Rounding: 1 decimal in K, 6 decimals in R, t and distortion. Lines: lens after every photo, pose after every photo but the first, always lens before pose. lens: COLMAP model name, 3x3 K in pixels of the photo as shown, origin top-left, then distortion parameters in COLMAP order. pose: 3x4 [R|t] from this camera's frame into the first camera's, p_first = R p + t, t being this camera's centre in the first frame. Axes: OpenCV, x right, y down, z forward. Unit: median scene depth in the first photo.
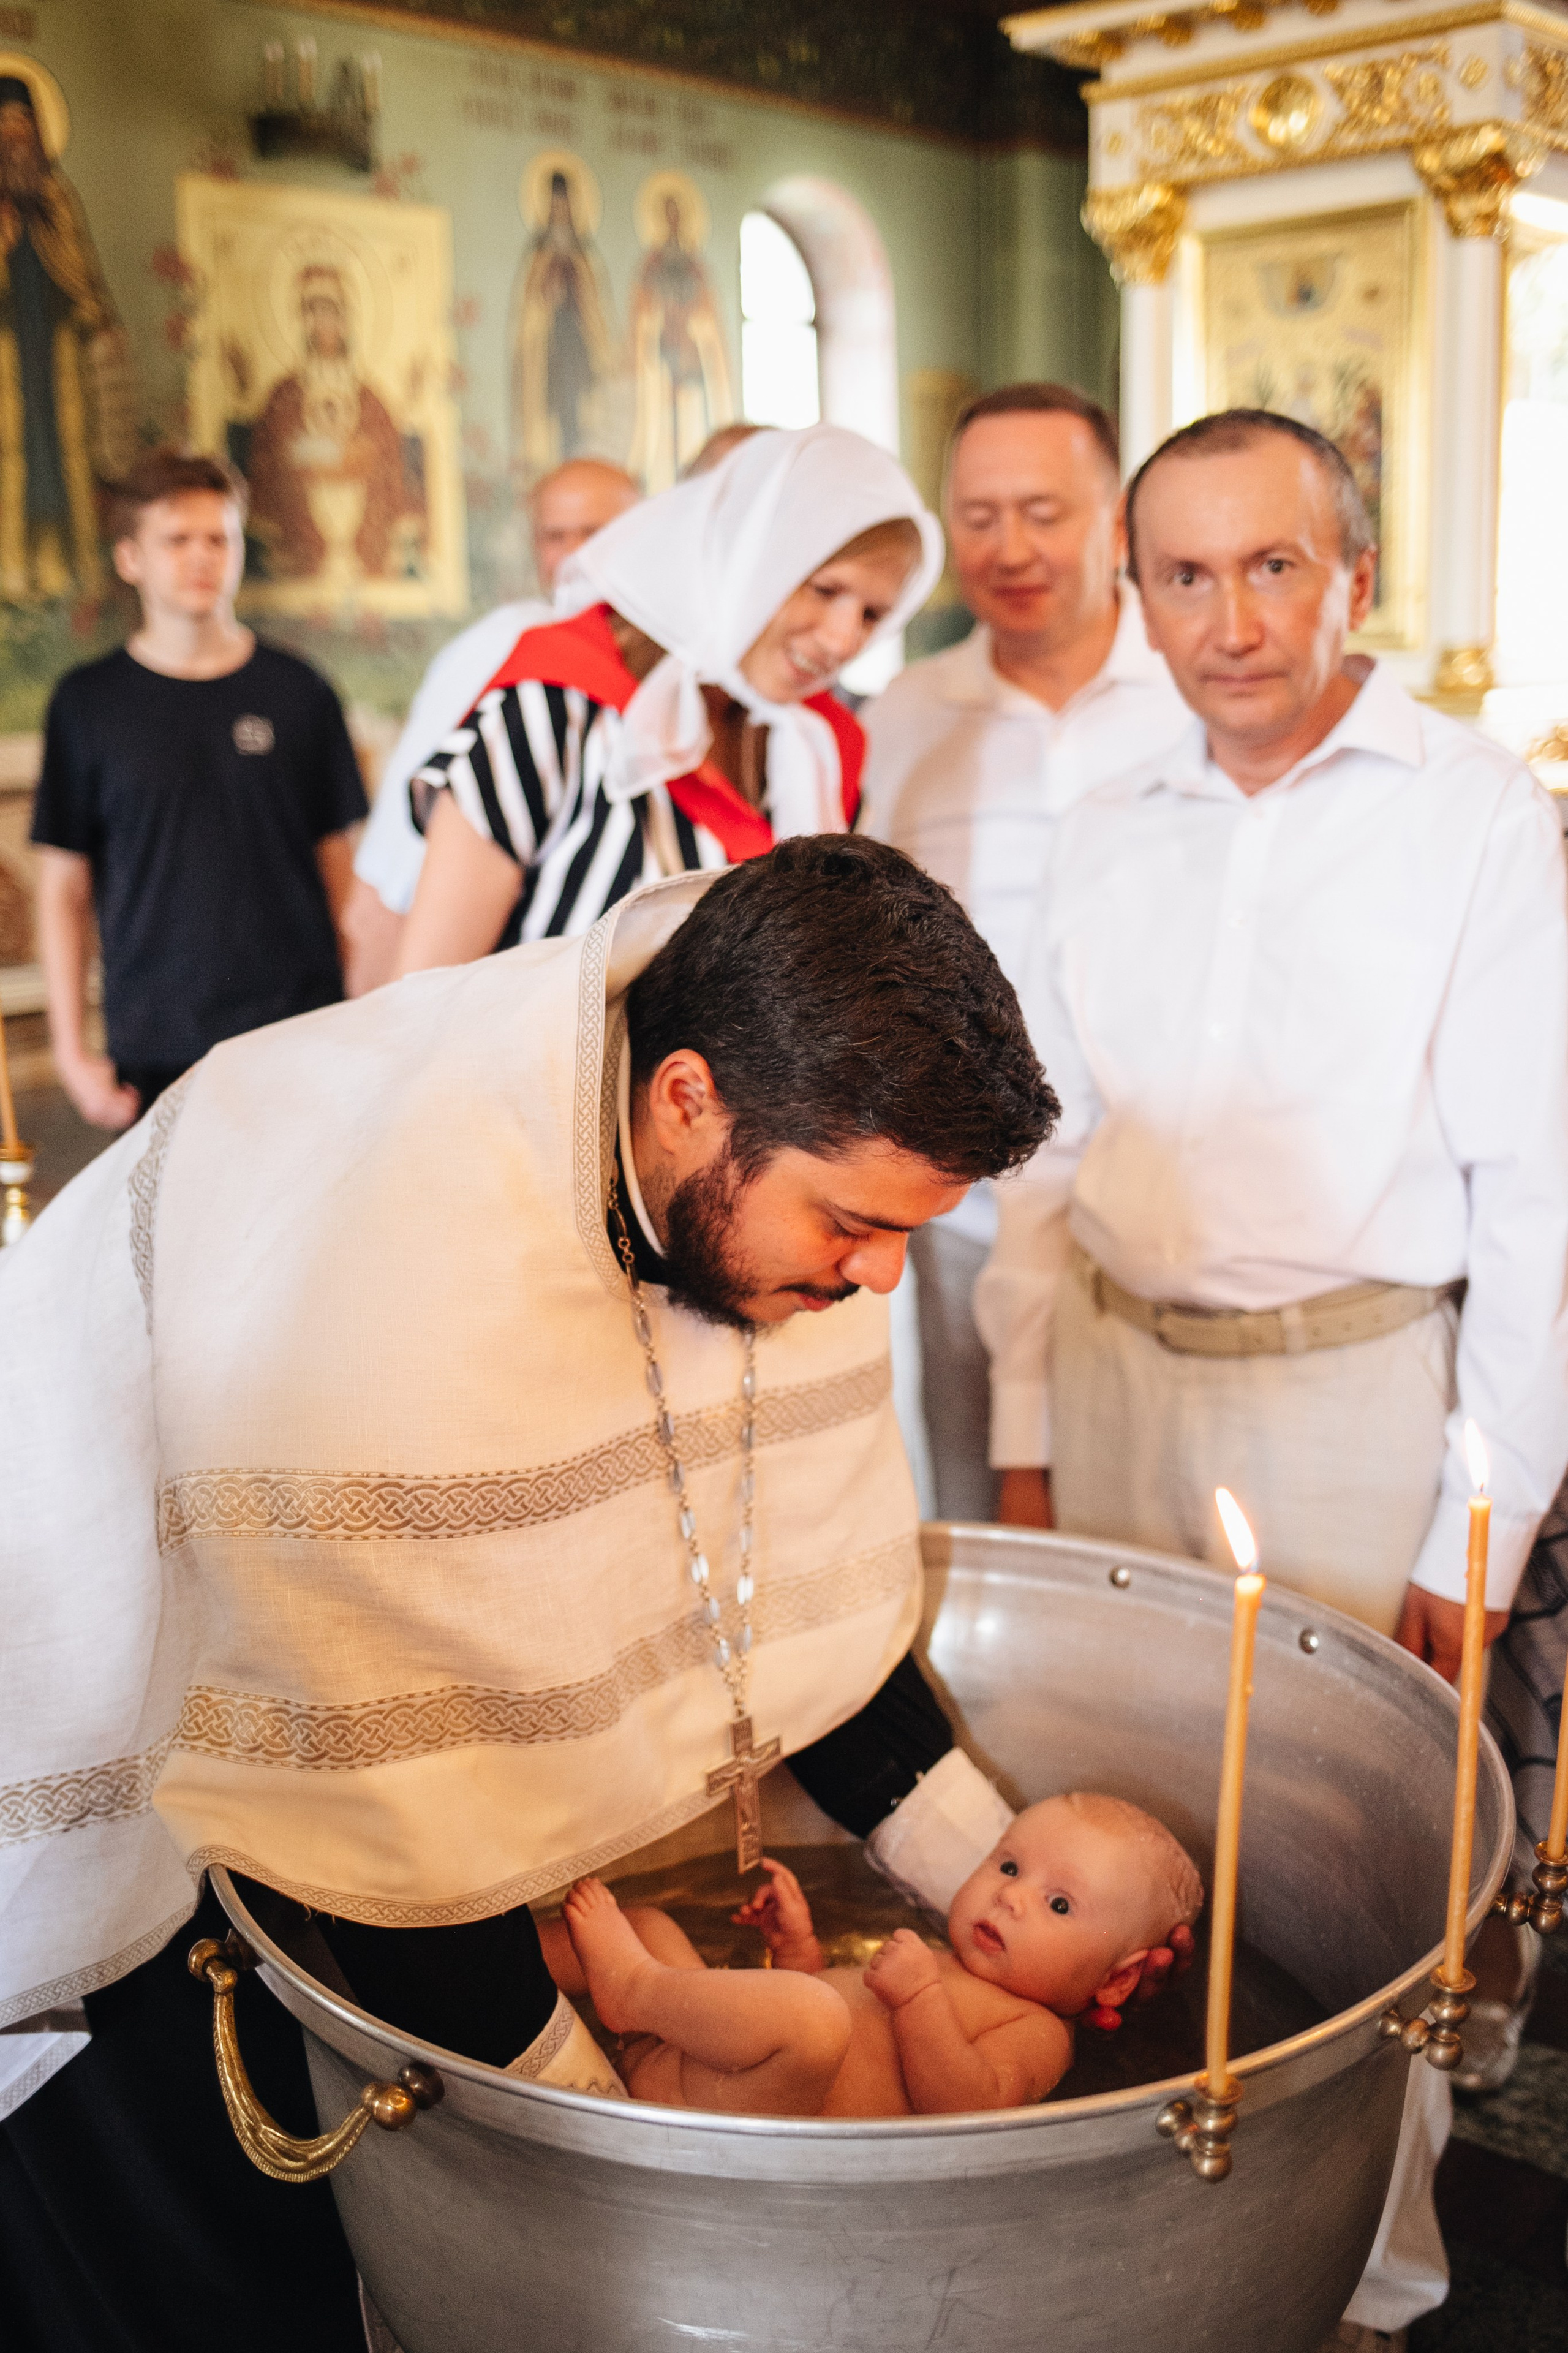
lens RADIAL K [[2536.6, 0, 834.4], [0, 2536.6, 1180.8], [0, 0, 1]] dist [-0.029249, 0.000000]
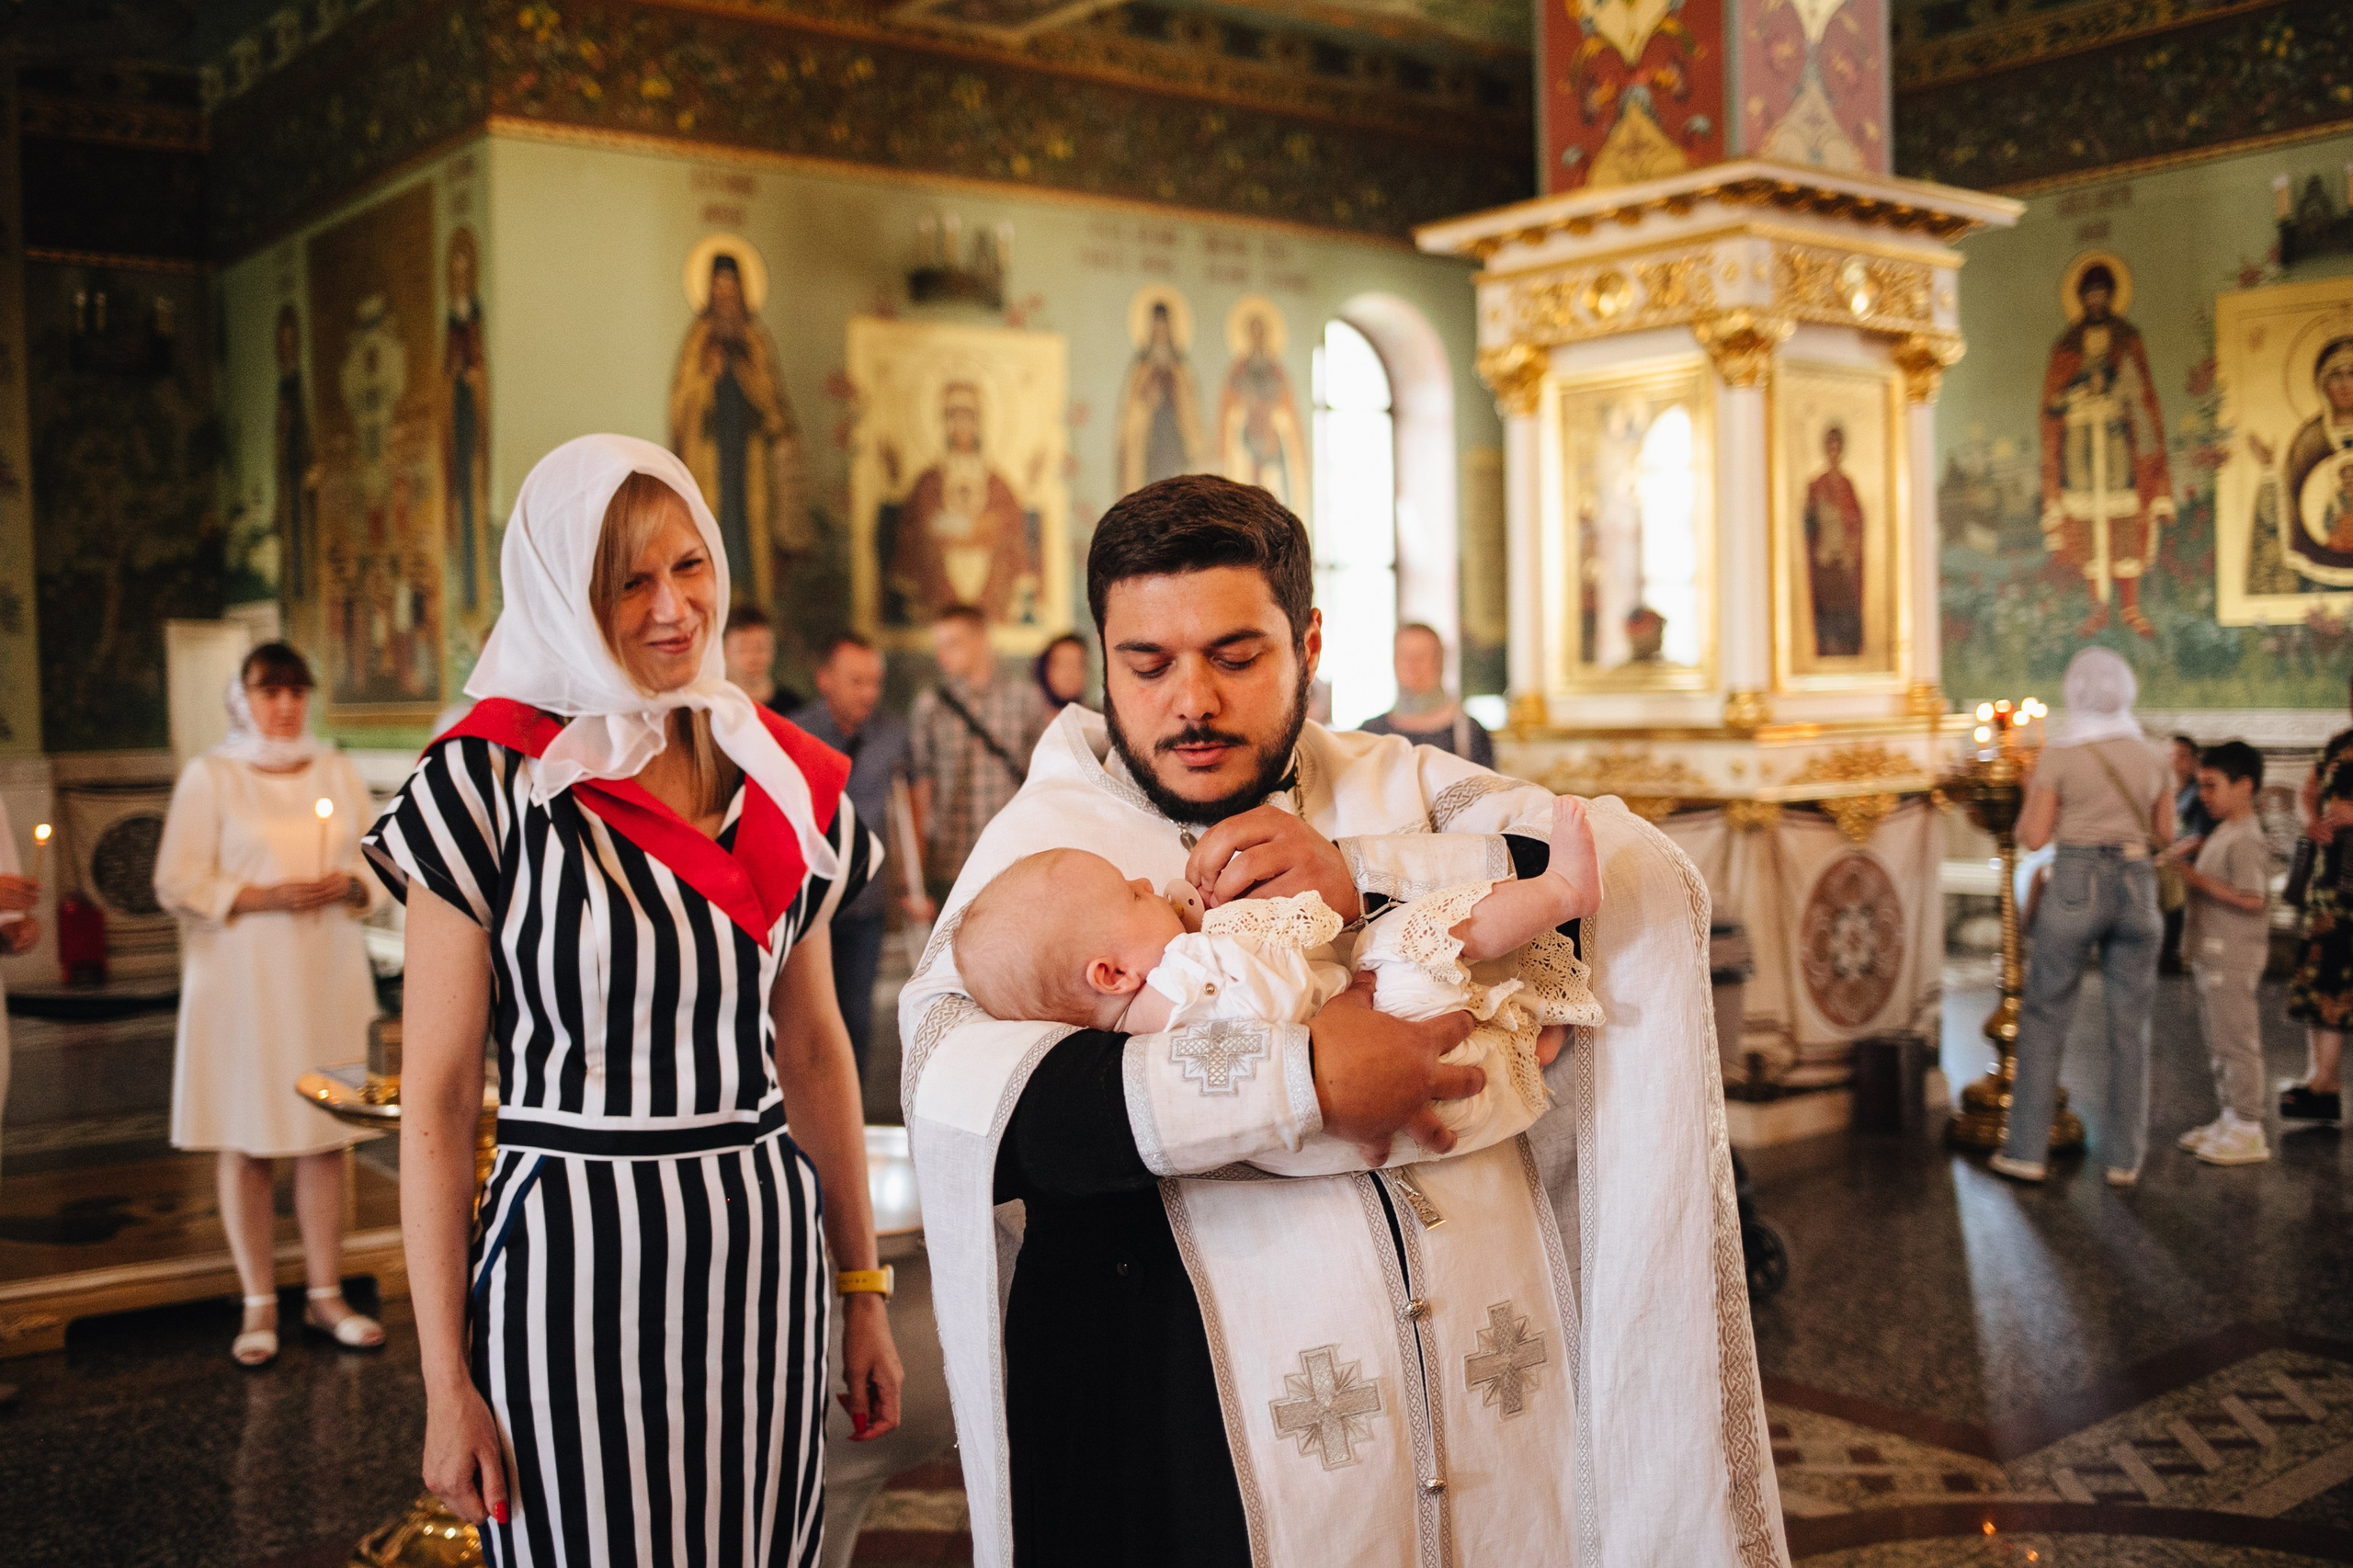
lens RADIAL K [[2536.8, 0, 1126.5], [0, 2536.8, 792.3], [0, 0, 1]] dist [-0.029249, 0.000000]
pose [[0.984995, 0.013108, -0.172086, 0.099186], [-0.040274, 0.987040, -0.155338, 0.032321], [0.167820, 0.159937, 0.972757, -0.184207]]
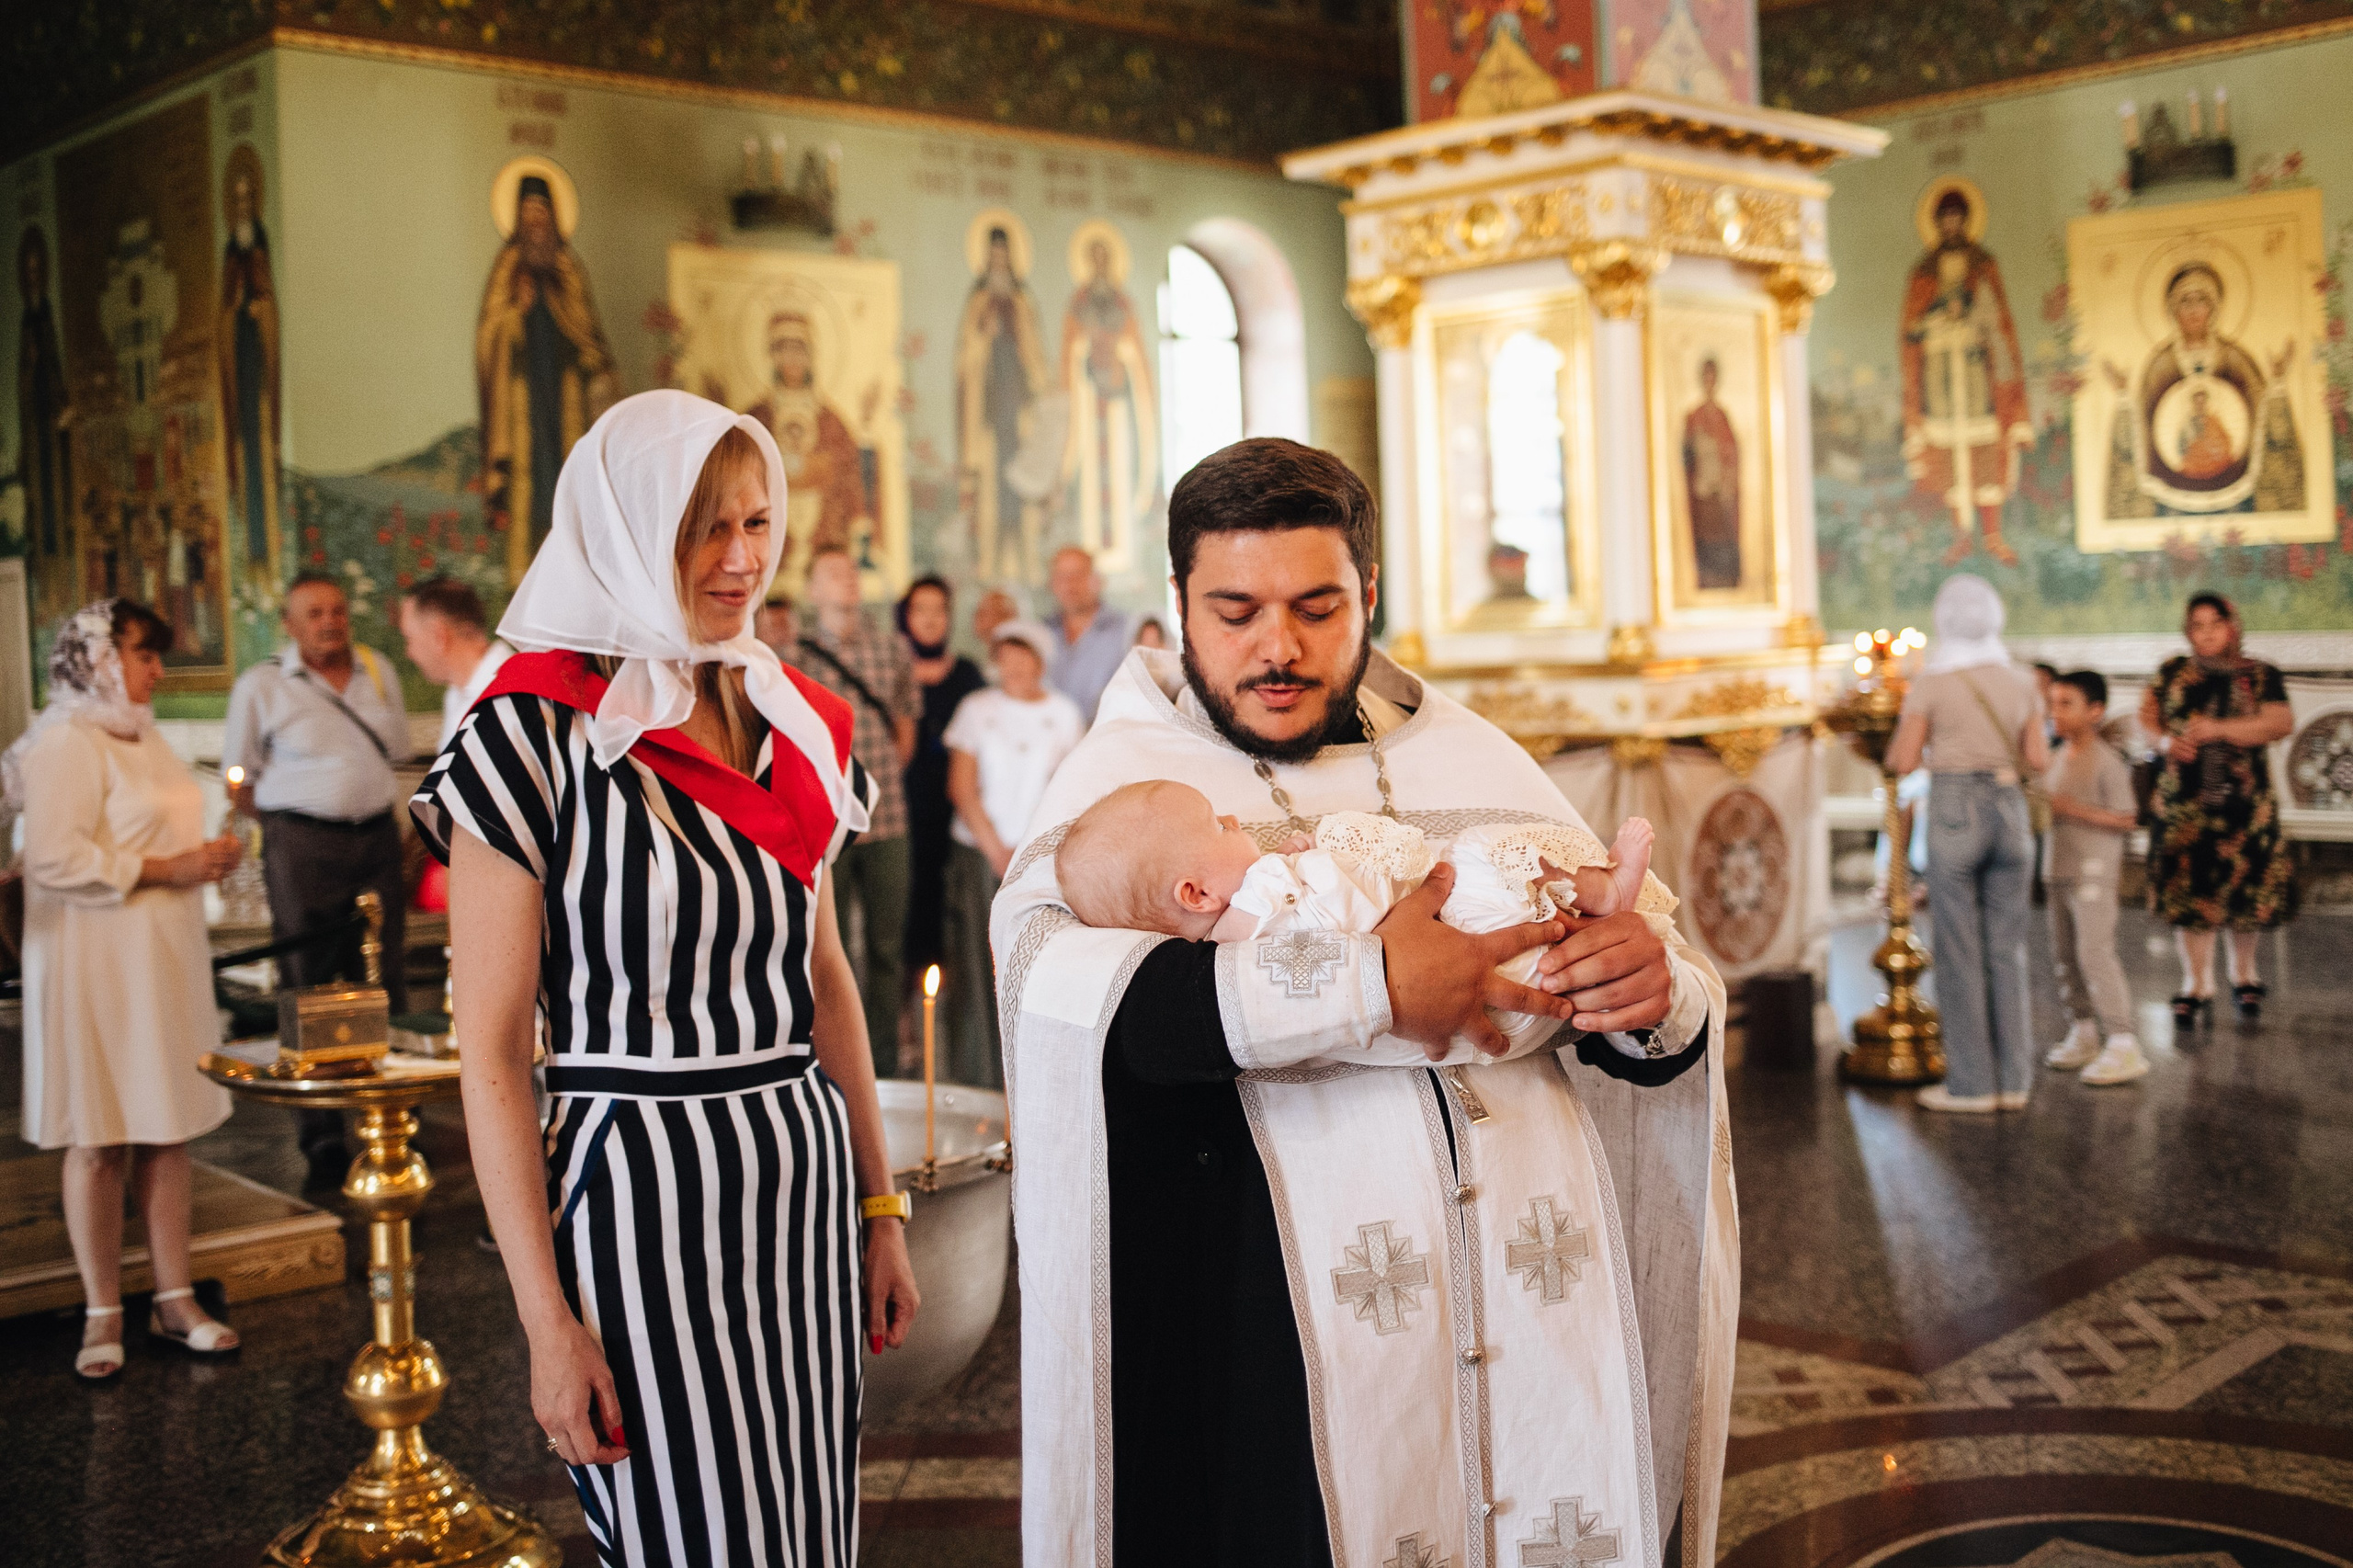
lens RADIAL K [[2730.8, 0, 1285.6], [0, 2730.8, 709.1], [0, 0, 1]] dist [-0.025299, 0.000000]
pose [[0.998971, -0.010676, -0.044071, 0.084011], [0.003017, 0.985383, -0.170327, 0.038898], [0.045245, 0.170019, 0.984402, -0.217407]]
